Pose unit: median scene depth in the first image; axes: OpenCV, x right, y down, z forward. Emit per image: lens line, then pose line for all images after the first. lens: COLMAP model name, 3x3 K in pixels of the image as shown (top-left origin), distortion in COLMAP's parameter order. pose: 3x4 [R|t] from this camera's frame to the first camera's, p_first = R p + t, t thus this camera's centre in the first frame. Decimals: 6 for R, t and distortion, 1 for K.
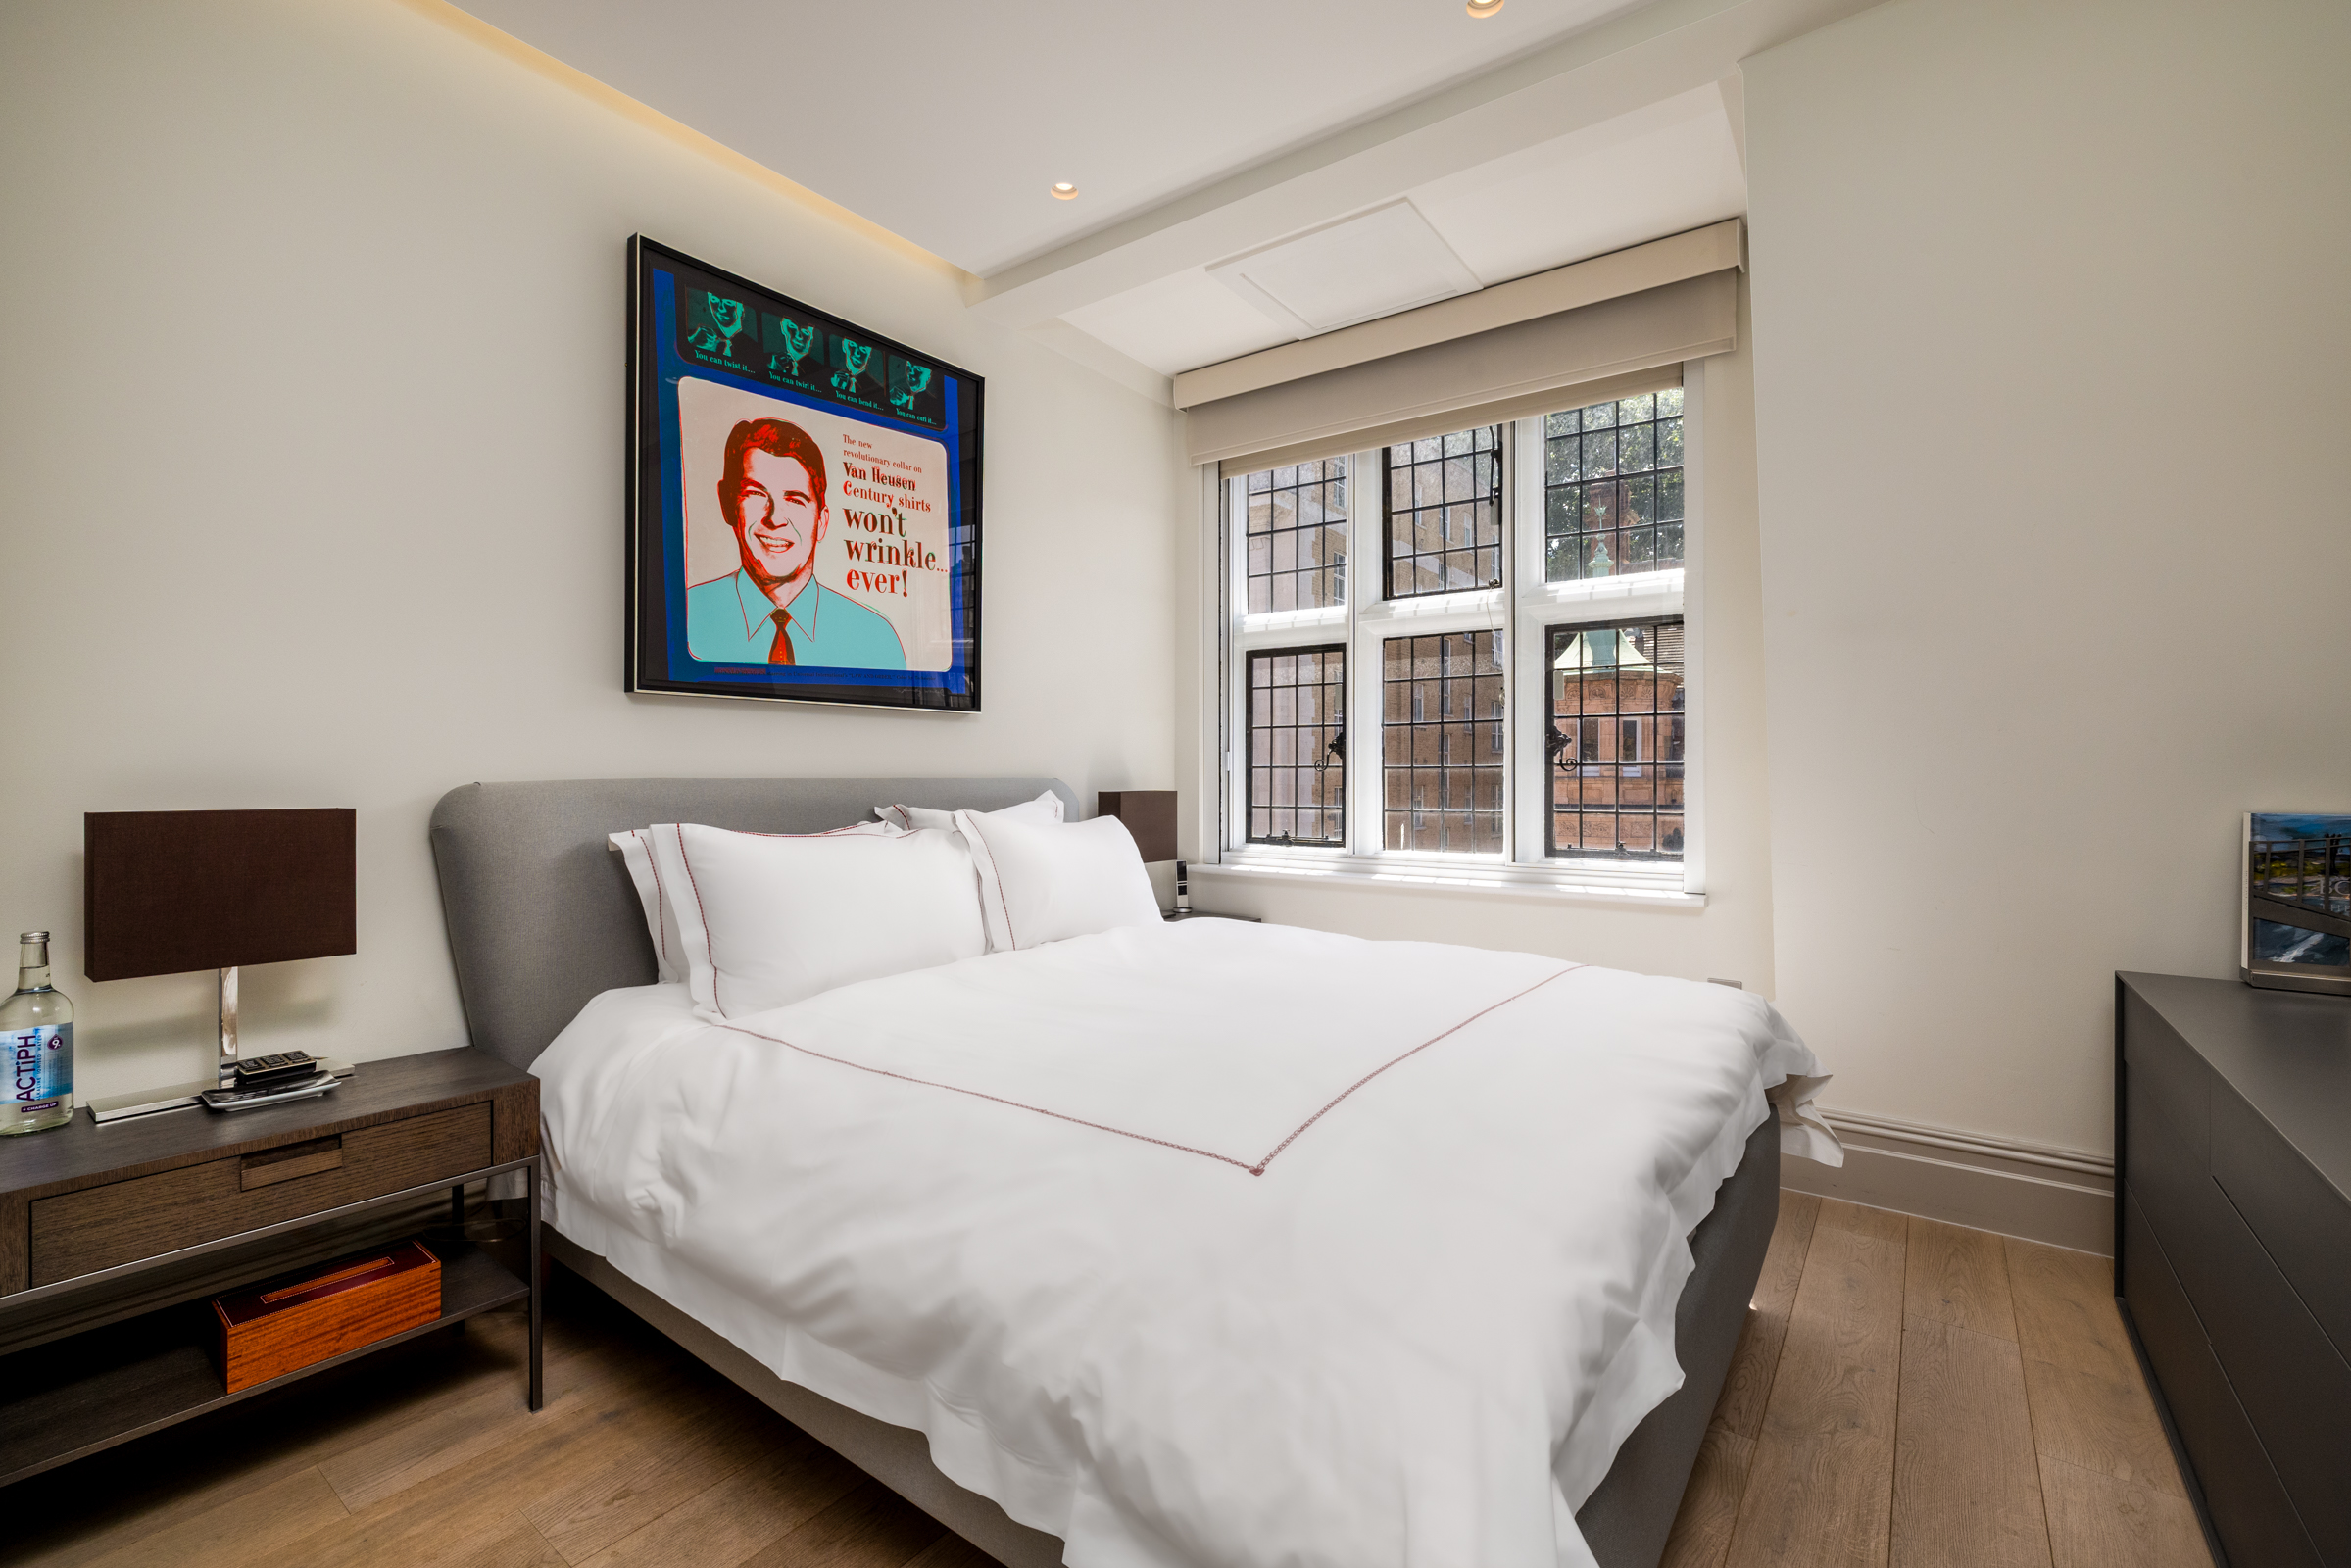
lens RADIAL K [[1006.9, 0, 1182.8], [0, 1006.9, 776.9], [0, 0, 1]] dist [0.000822, 0.000051]
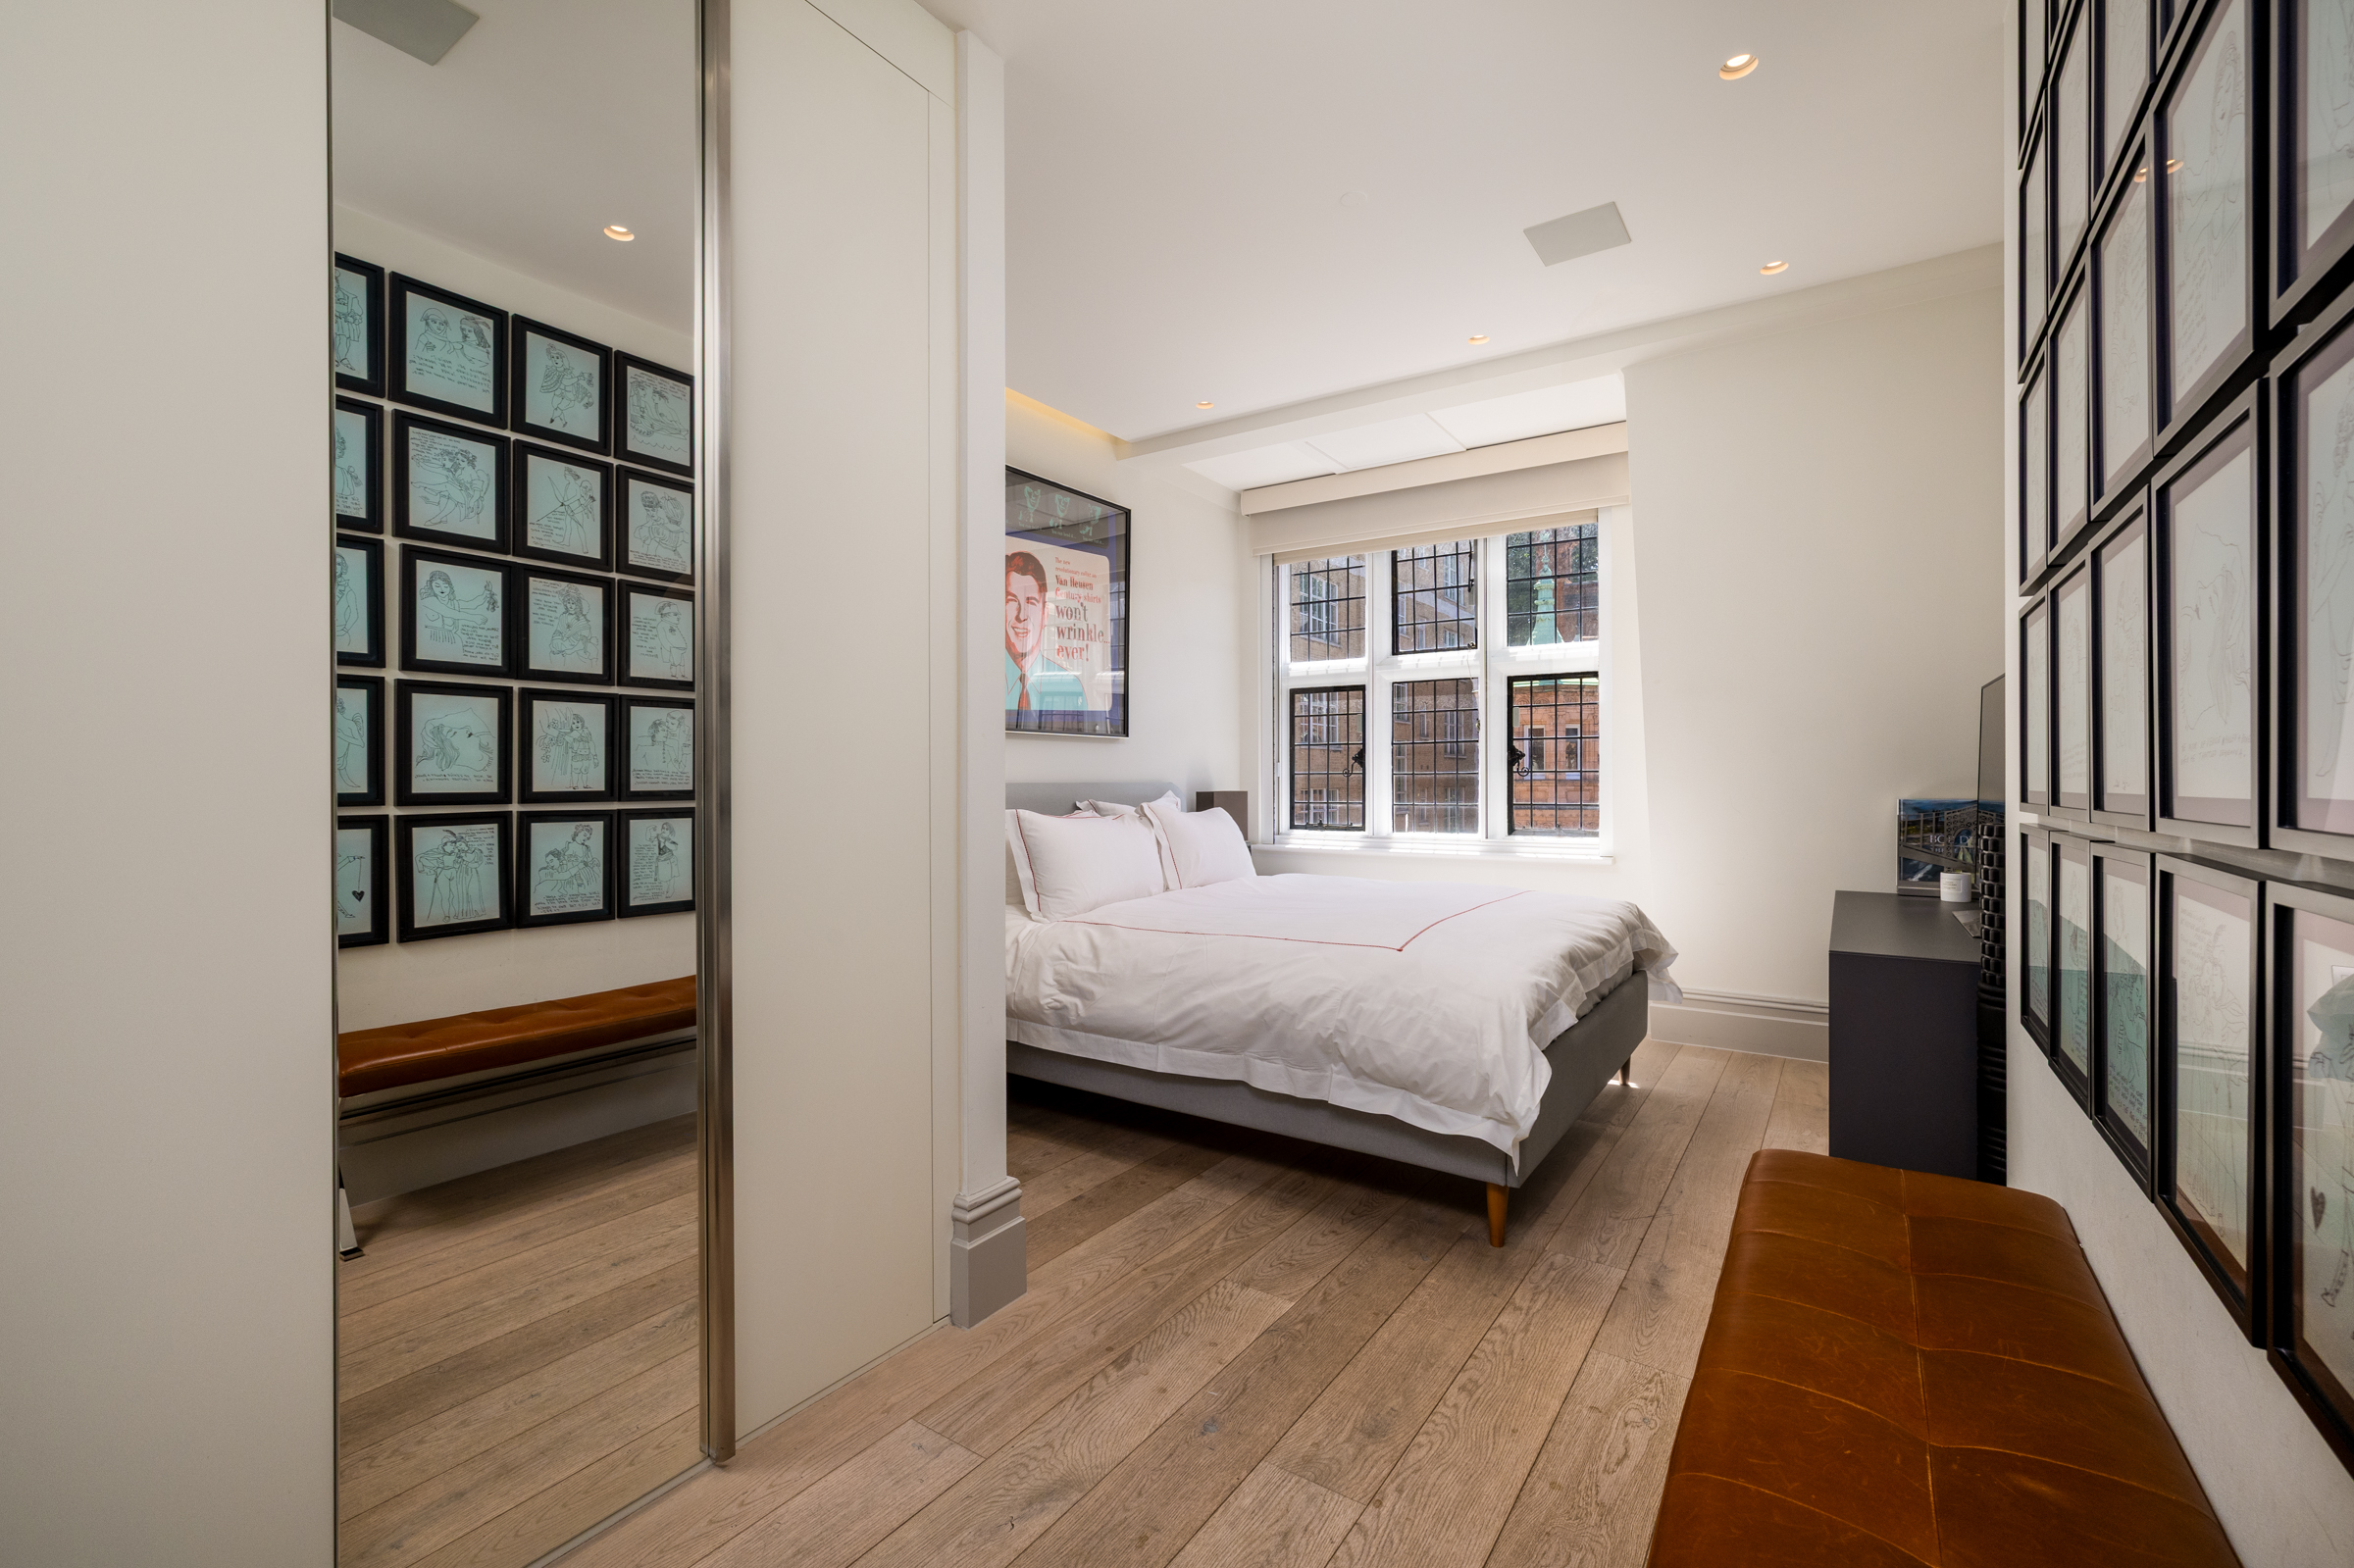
lens RADIAL K [[1008.1, 0, 1175.4], [0, 1008.1, 780.1], [0, 0, 1]] dist [0.000822, 0.000051]
pose [[0.999109, -0.002764, 0.042102, -0.183457], [0.002784, 0.999996, -0.000412, -0.000911], [-0.042101, 0.000529, 0.999113, -0.442664]]
